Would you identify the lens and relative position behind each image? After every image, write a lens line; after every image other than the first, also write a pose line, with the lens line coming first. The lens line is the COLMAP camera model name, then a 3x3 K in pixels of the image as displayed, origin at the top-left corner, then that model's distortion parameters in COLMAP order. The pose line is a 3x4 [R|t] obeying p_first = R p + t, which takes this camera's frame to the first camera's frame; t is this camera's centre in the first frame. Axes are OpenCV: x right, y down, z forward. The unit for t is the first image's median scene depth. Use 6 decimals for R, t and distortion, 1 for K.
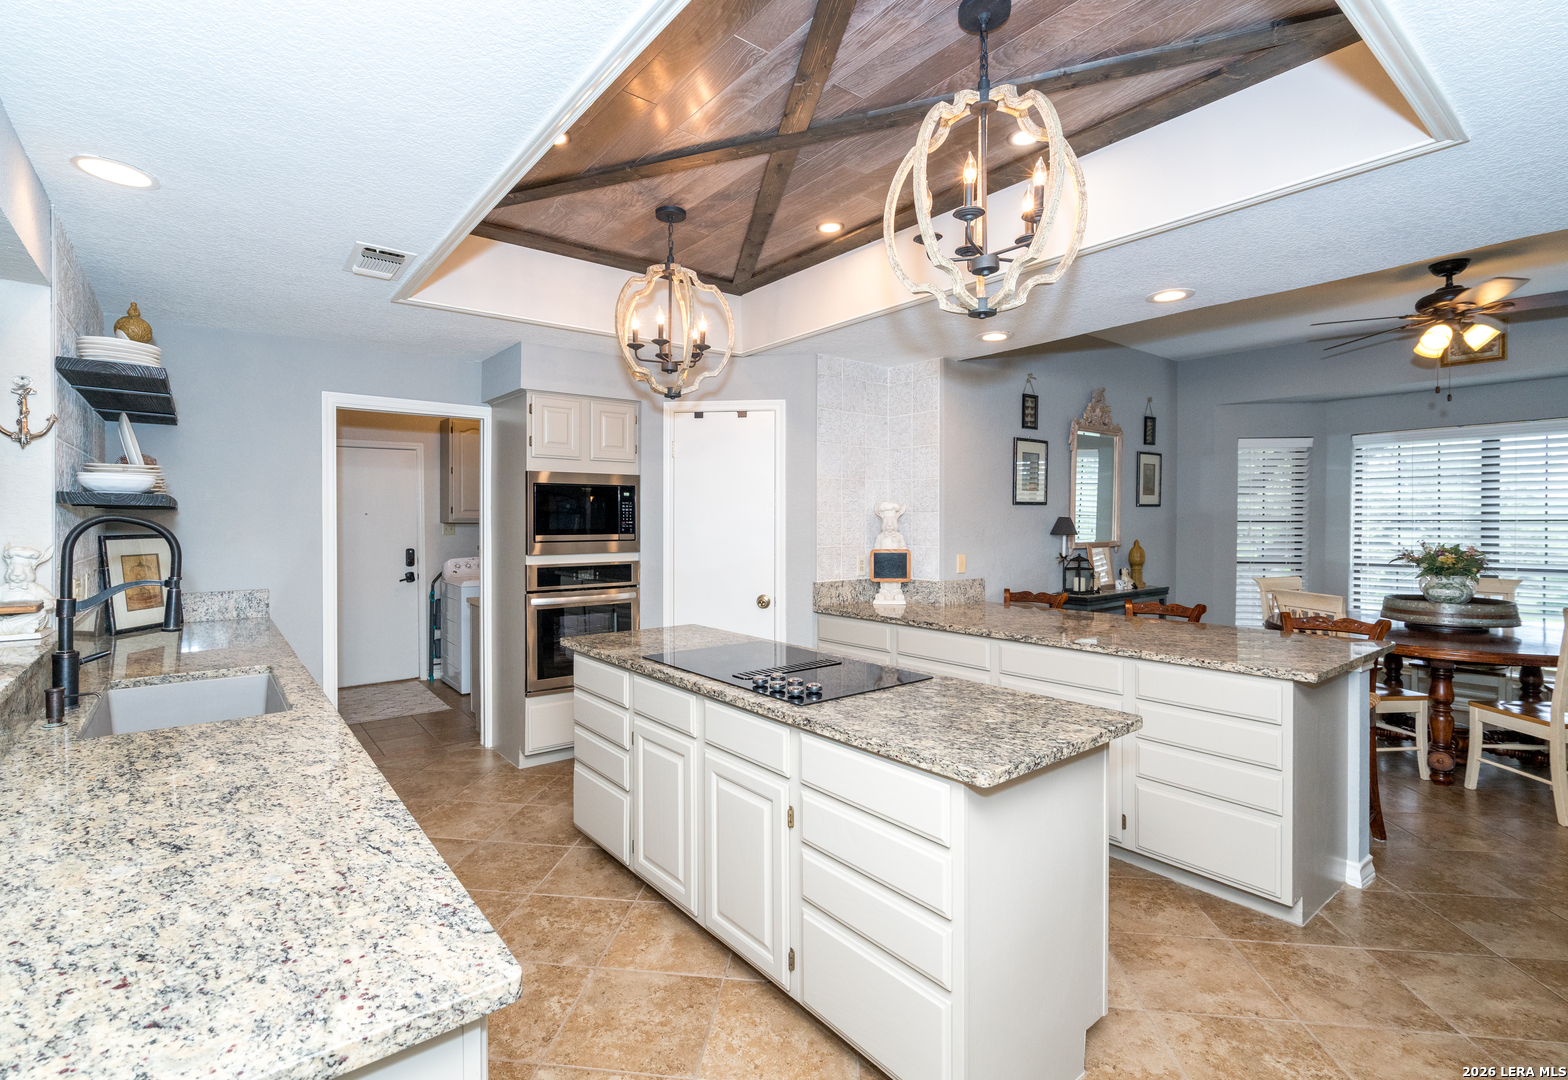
lens RADIAL K [[758.8, 0, 782.3], [0, 758.8, 534.1], [0, 0, 1]] dist [0.055850, -0.021099]
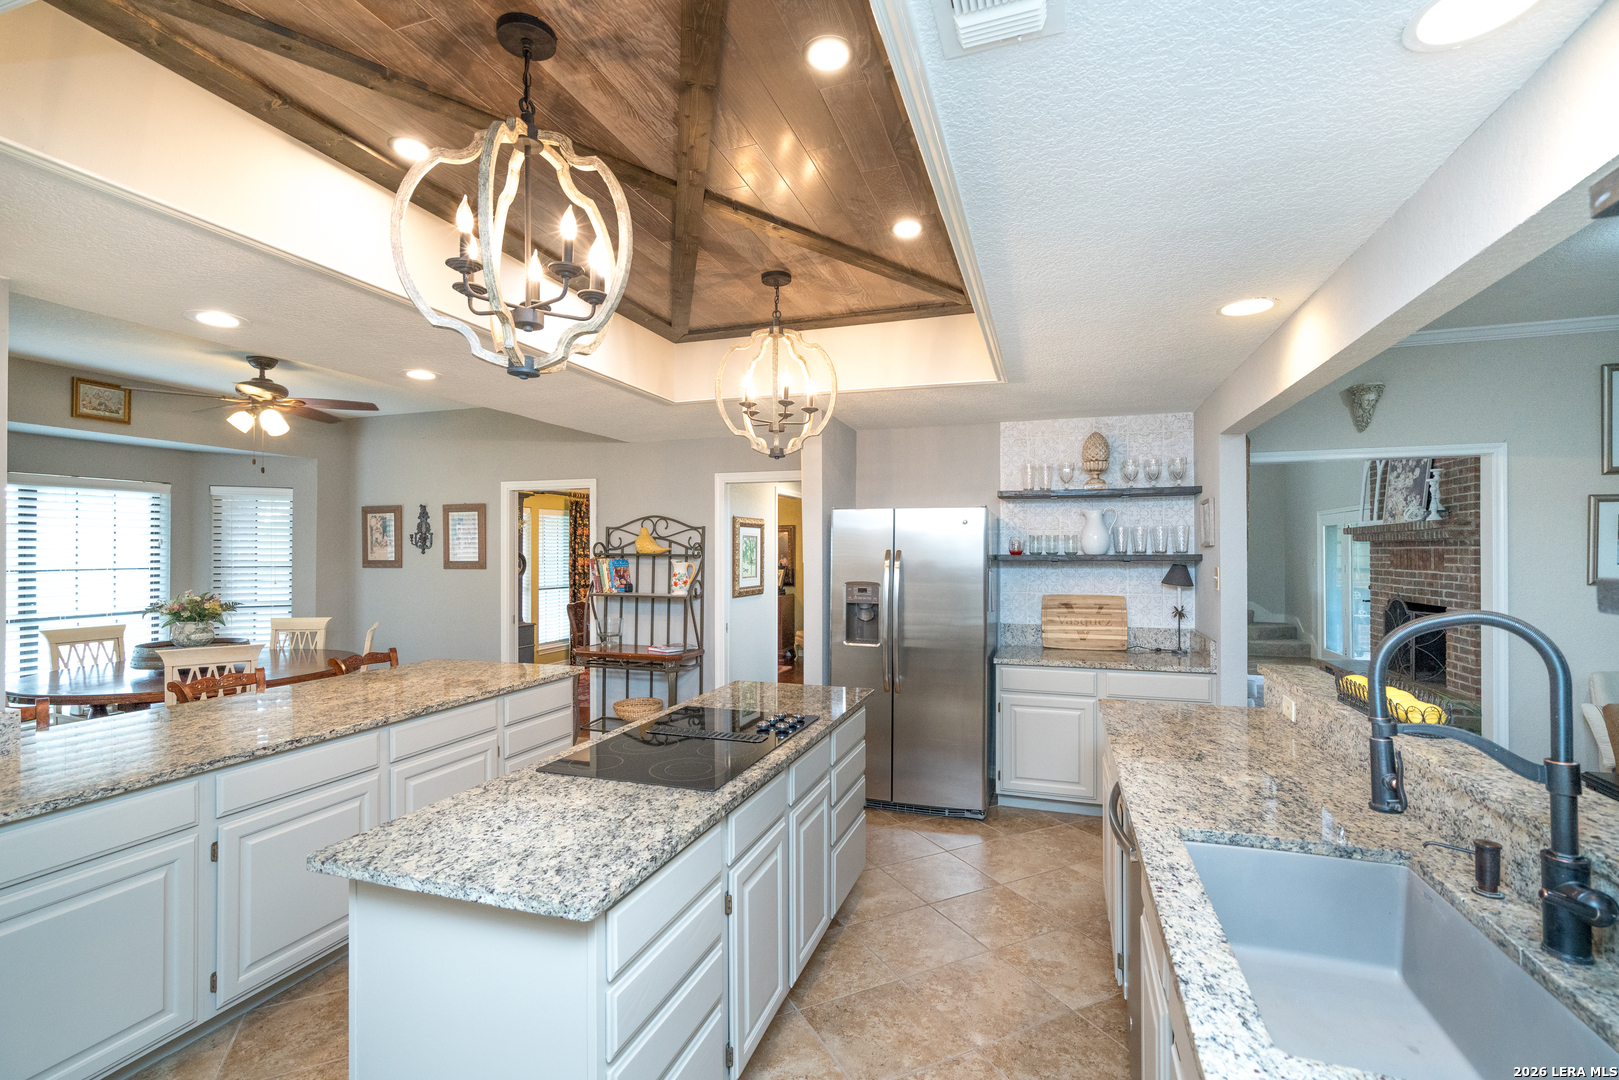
lens RADIAL K [[747.6, 0, 809.5], [0, 747.6, 540.0], [0, 0, 1]] dist [-0.000981, -0.000075]
pose [[-0.561697, 0.016043, 0.827187, -1.389454], [0.018961, 0.999799, -0.006516, -0.102623], [-0.827126, 0.012025, -0.561888, 2.281433]]
